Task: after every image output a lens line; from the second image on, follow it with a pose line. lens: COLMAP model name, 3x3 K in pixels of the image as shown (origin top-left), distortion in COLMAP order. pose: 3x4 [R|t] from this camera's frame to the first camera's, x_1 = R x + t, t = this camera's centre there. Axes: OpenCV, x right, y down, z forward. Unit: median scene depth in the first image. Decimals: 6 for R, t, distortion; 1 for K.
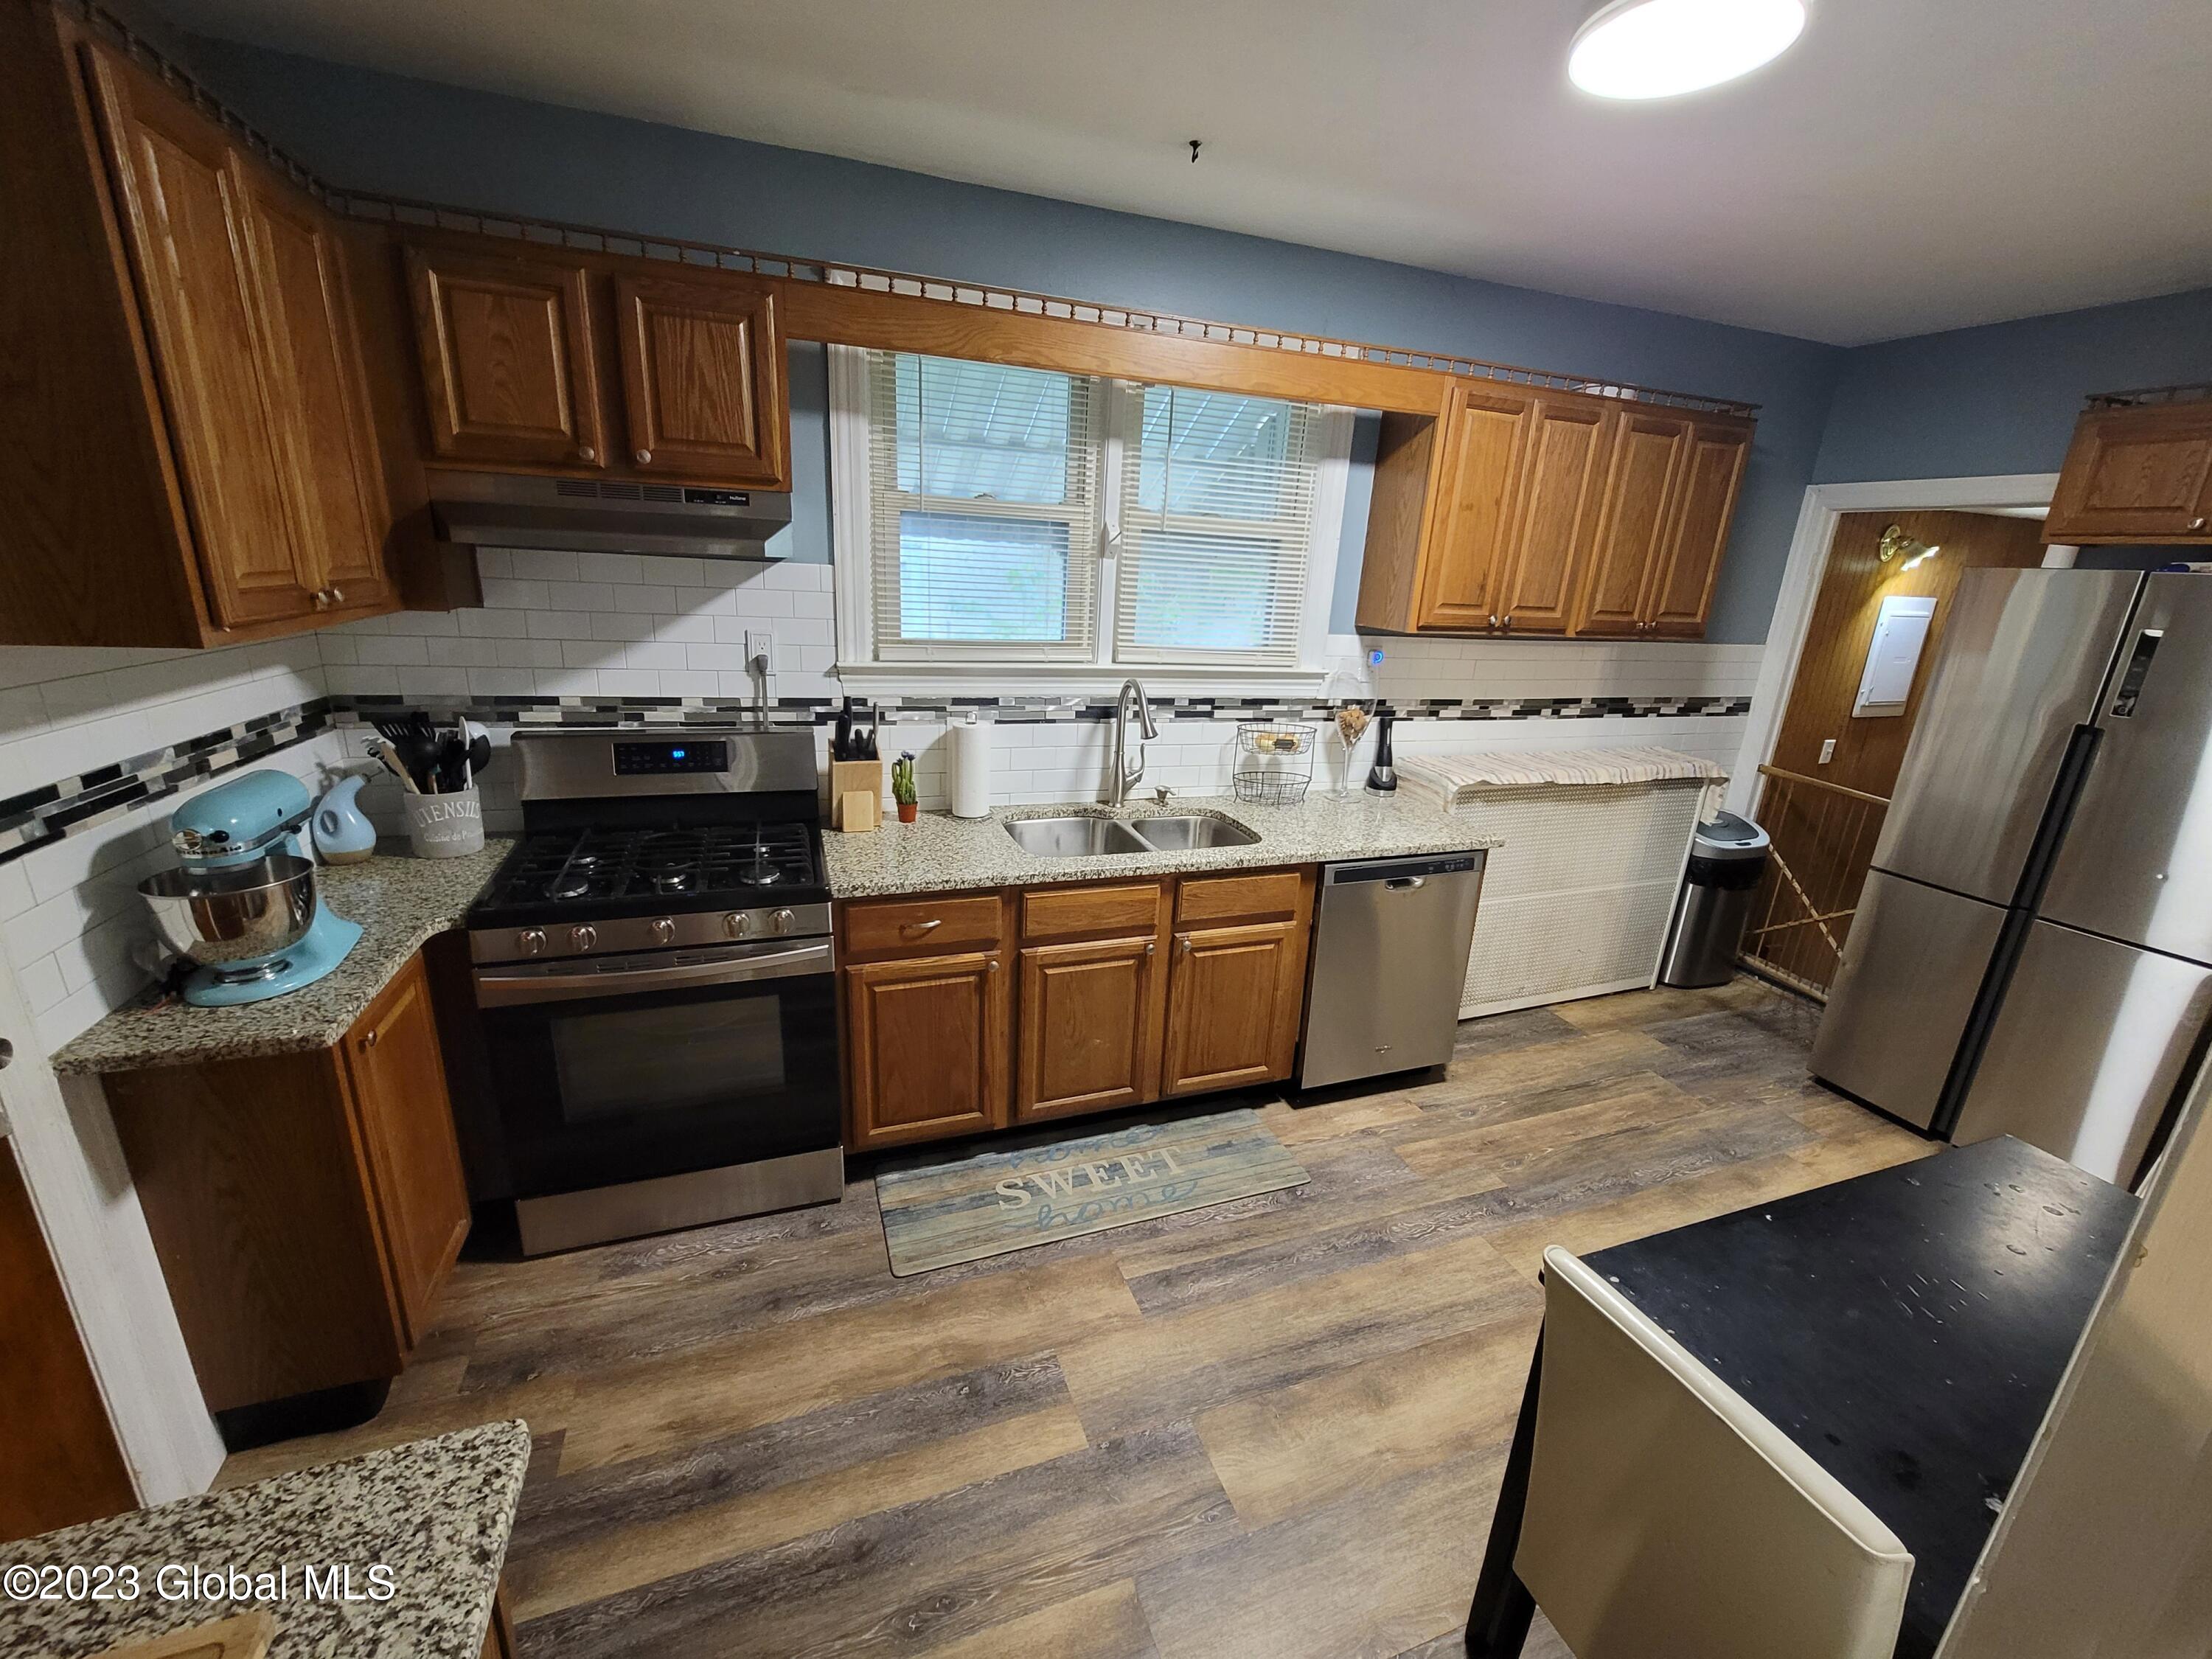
lens RADIAL K [[905.9, 0, 1104.3], [0, 905.9, 838.0], [0, 0, 1]] dist [-0.006273, 0.004469]
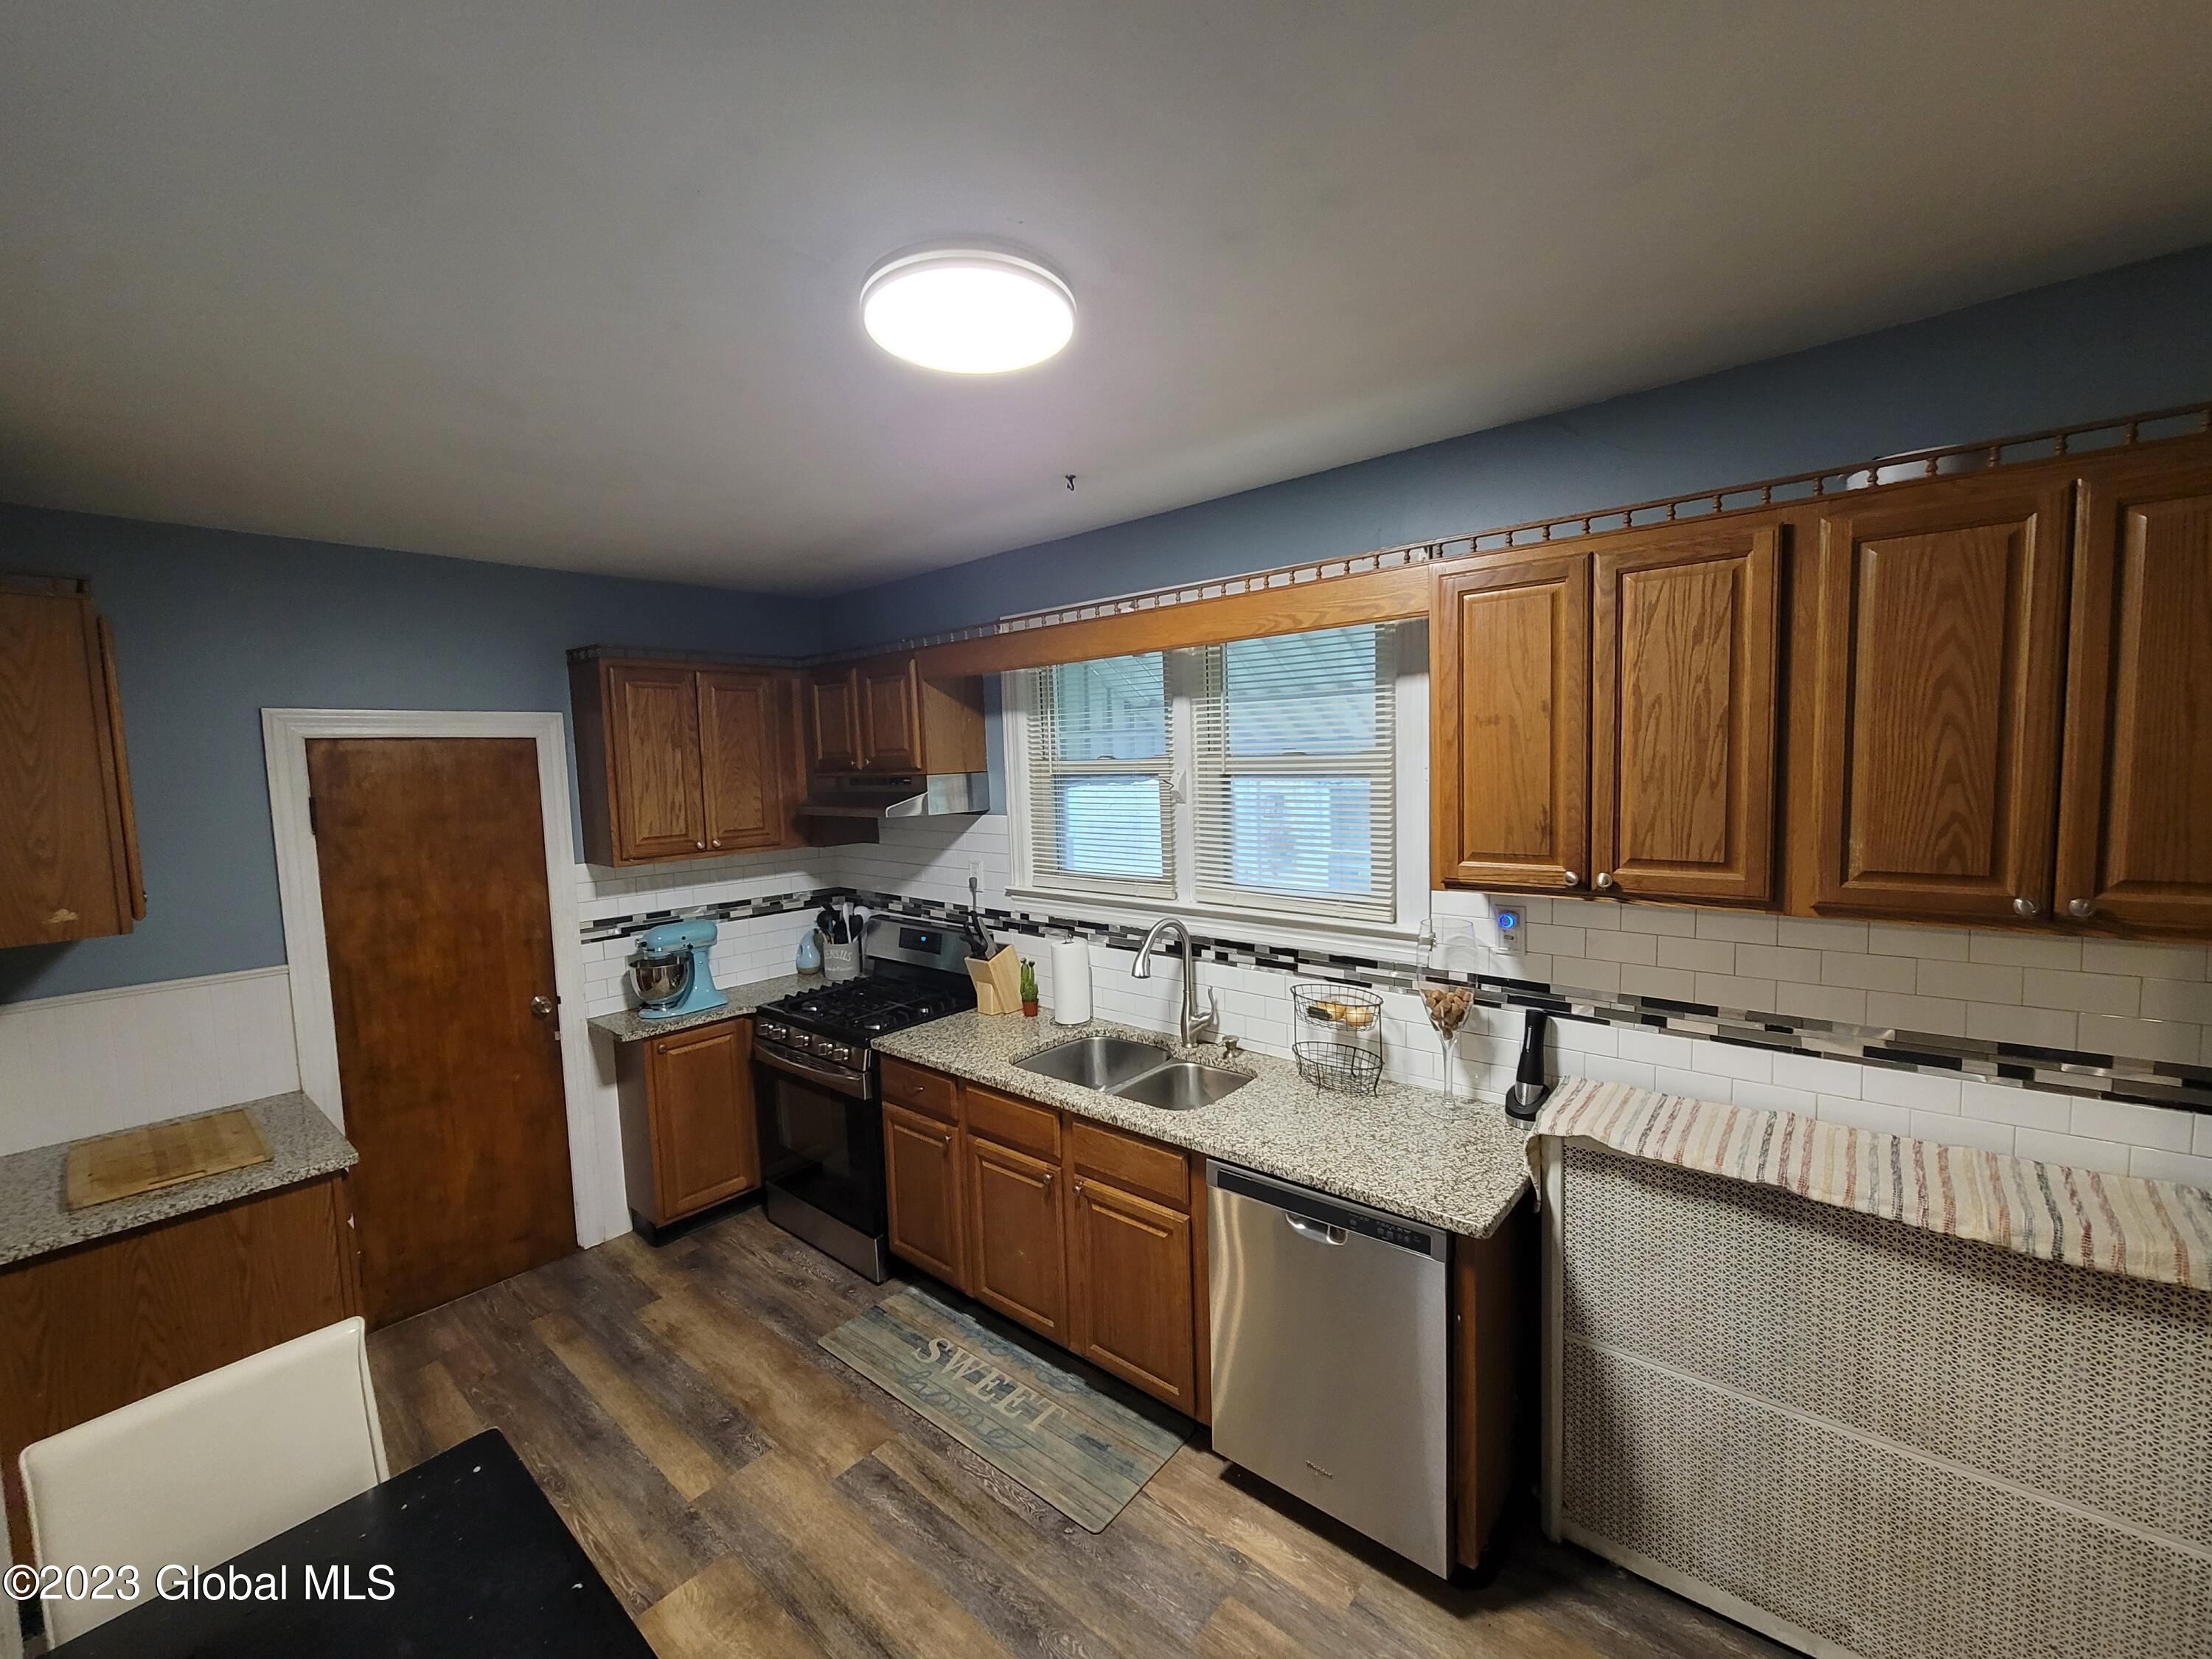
lens RADIAL K [[905.9, 0, 1104.8], [0, 905.9, 833.6], [0, 0, 1]] dist [-0.006273, 0.004469]
pose [[0.485802, 0.007337, -0.874038, 0.916568], [-0.204559, 0.973149, -0.105528, -0.151956], [0.849795, 0.230059, 0.474258, 0.452752]]
